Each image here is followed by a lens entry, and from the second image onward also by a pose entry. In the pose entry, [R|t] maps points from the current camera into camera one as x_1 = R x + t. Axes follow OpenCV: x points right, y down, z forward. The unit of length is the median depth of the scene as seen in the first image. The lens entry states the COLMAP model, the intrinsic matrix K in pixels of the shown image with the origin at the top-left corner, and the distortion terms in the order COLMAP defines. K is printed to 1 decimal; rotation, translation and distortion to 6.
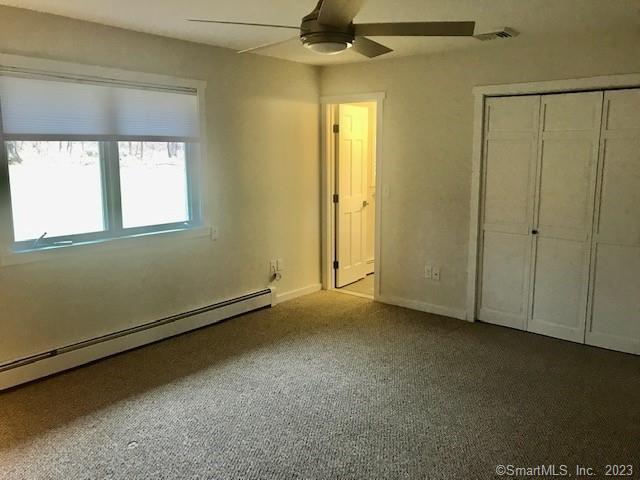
lens RADIAL K [[526.8, 0, 295.2], [0, 526.8, 240.0], [0, 0, 1]] dist [0.036204, -0.028900]
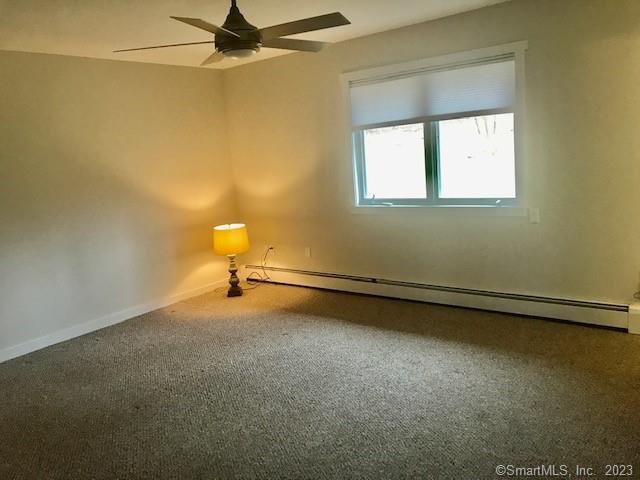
lens RADIAL K [[526.8, 0, 320.2], [0, 526.8, 239.1], [0, 0, 1]] dist [0.036204, -0.028900]
pose [[0.037693, 0.179963, -0.982951, 0.797278], [-0.078533, 0.981141, 0.176621, -0.116104], [0.996199, 0.070536, 0.051115, 0.695208]]
